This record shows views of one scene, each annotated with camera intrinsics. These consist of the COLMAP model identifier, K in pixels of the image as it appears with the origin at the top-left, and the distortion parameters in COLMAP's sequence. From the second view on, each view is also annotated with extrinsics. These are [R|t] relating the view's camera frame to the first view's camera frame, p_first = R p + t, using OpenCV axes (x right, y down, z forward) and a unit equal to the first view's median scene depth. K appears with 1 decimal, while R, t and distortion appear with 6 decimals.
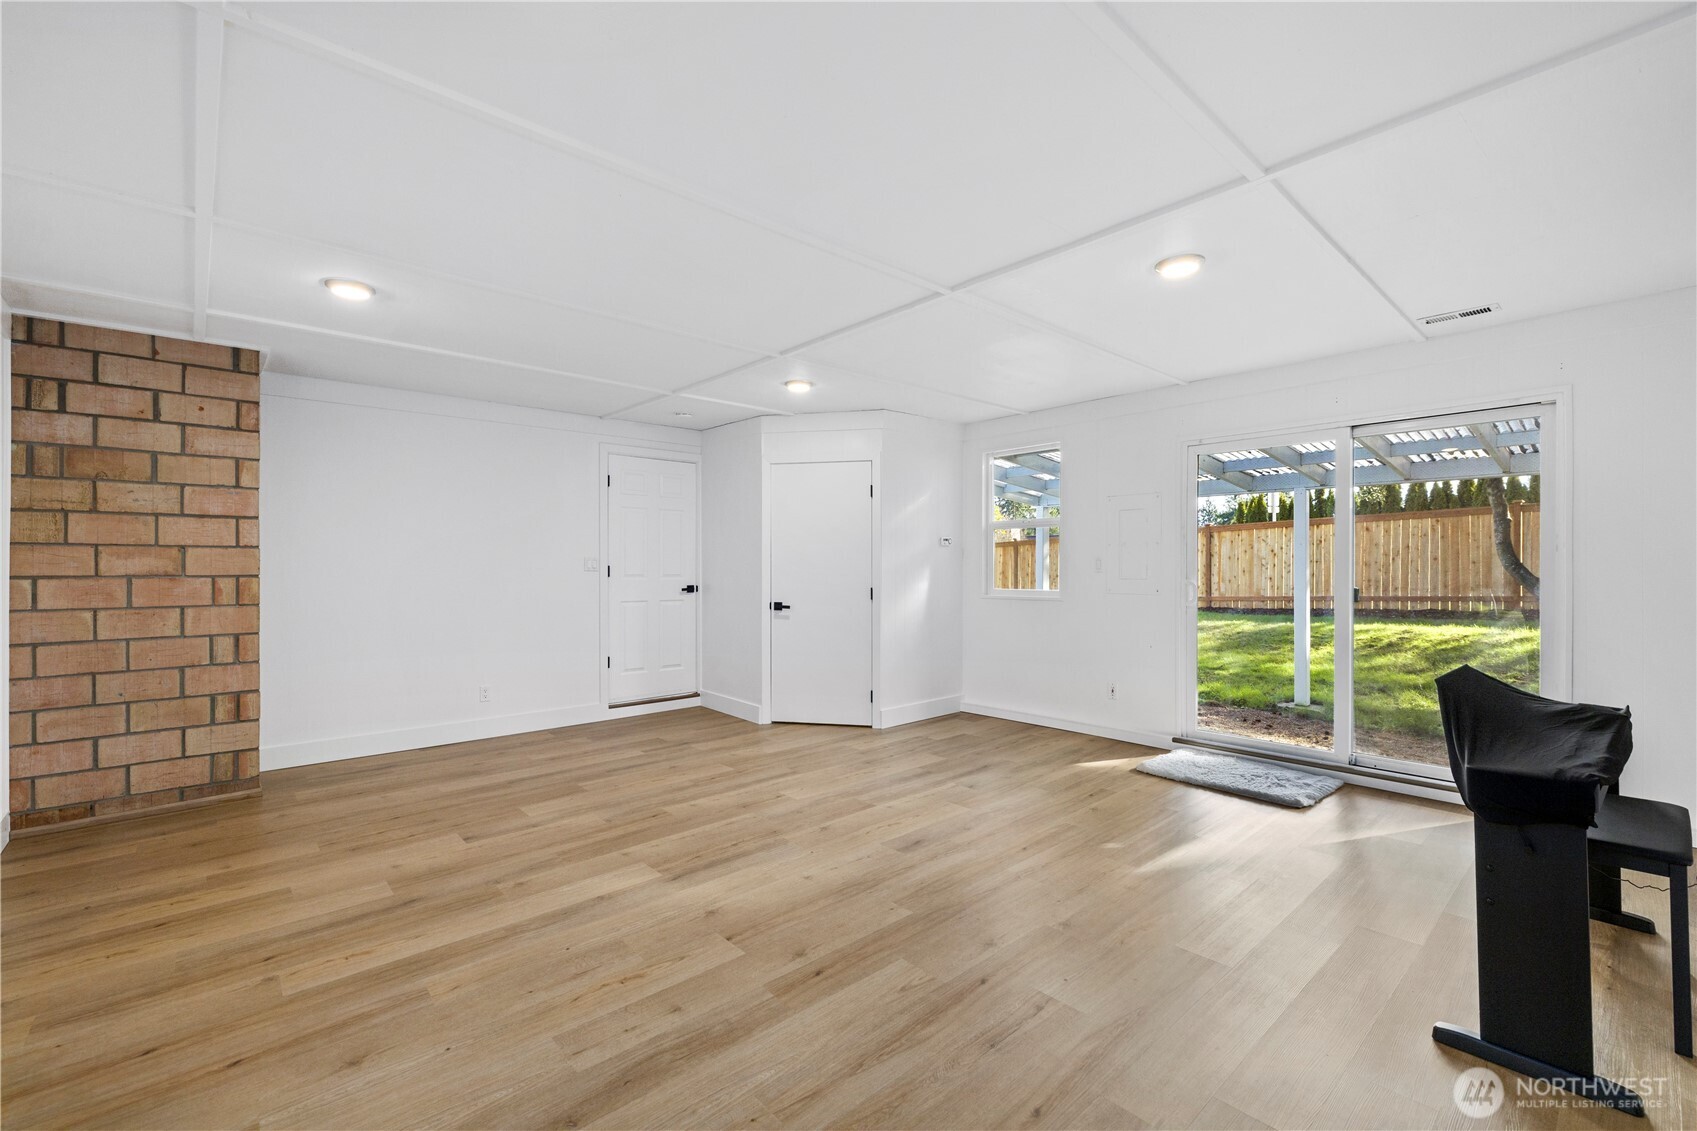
lens RADIAL K [[718.4, 0, 846.2], [0, 718.4, 572.9], [0, 0, 1]] dist [-0.000433, 0.000111]
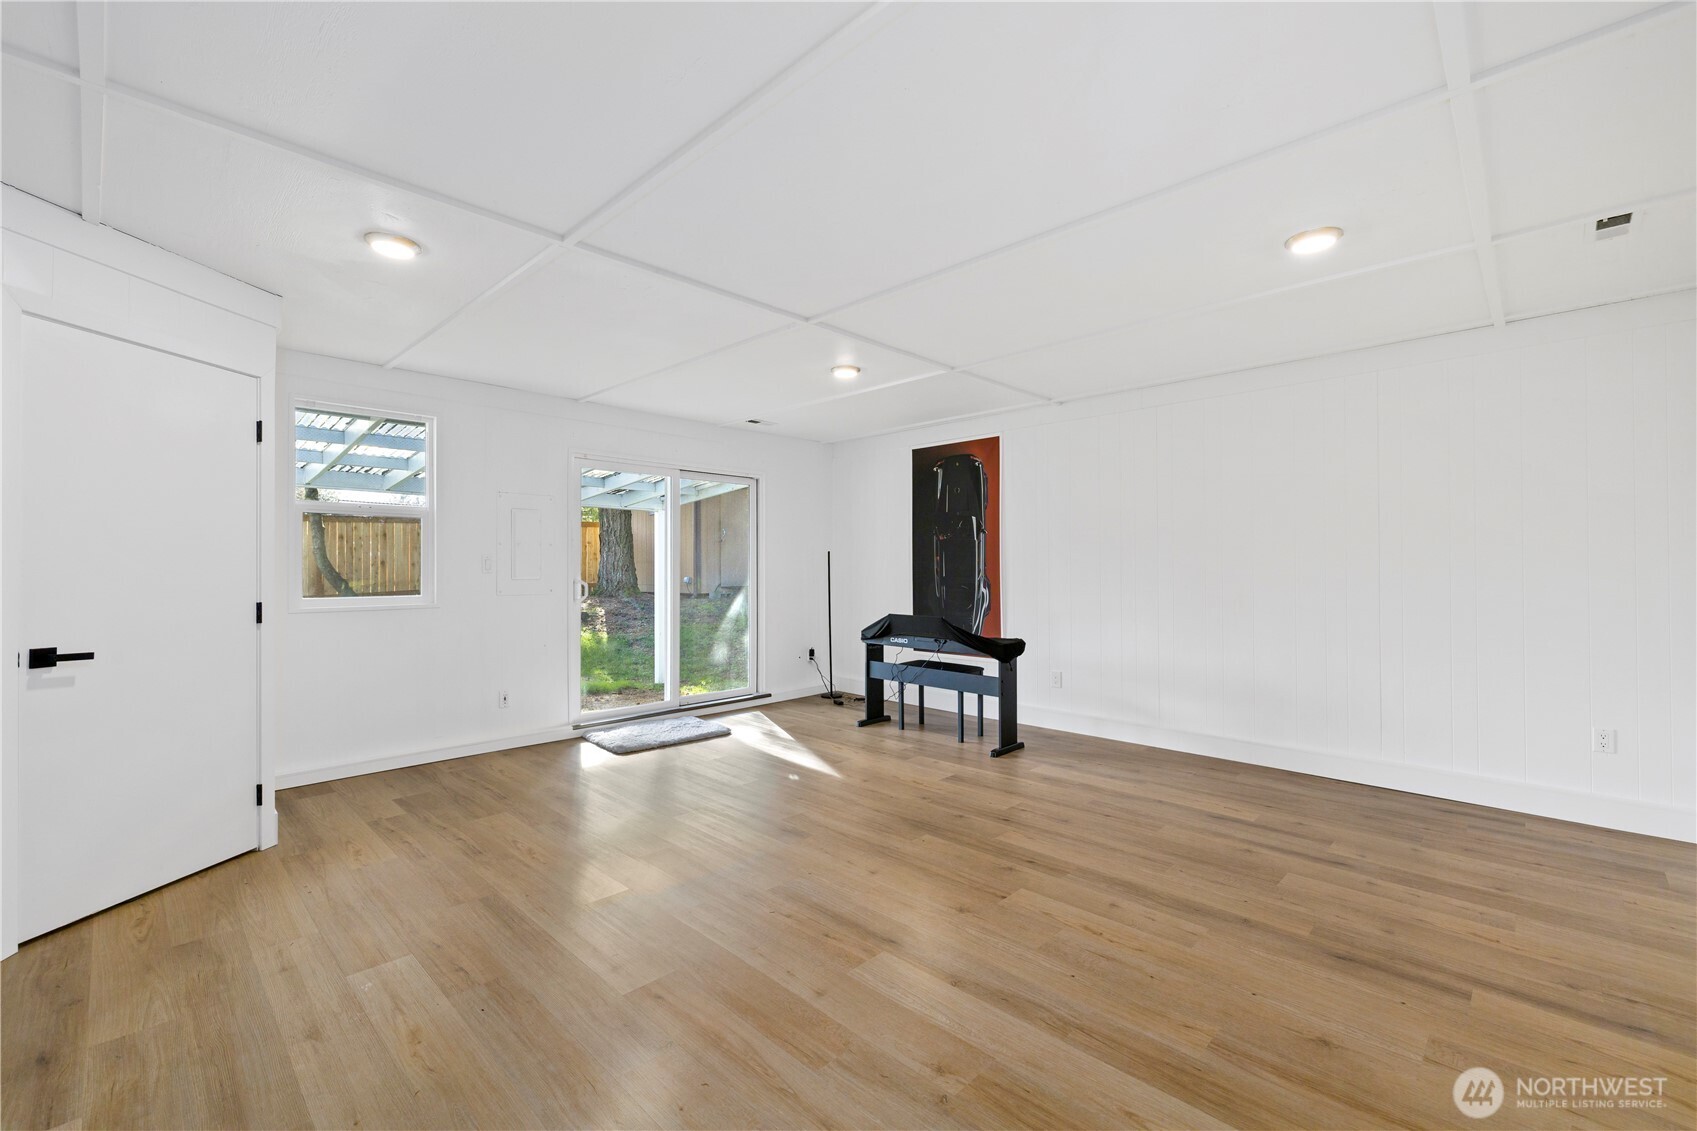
lens RADIAL K [[718.4, 0, 846.2], [0, 718.4, 572.9], [0, 0, 1]] dist [-0.000433, 0.000111]
pose [[-0.065335, -0.010582, 0.997807, -1.243905], [0.011599, 0.999868, 0.011364, -0.004855], [-0.997796, 0.012316, -0.065203, 1.306341]]
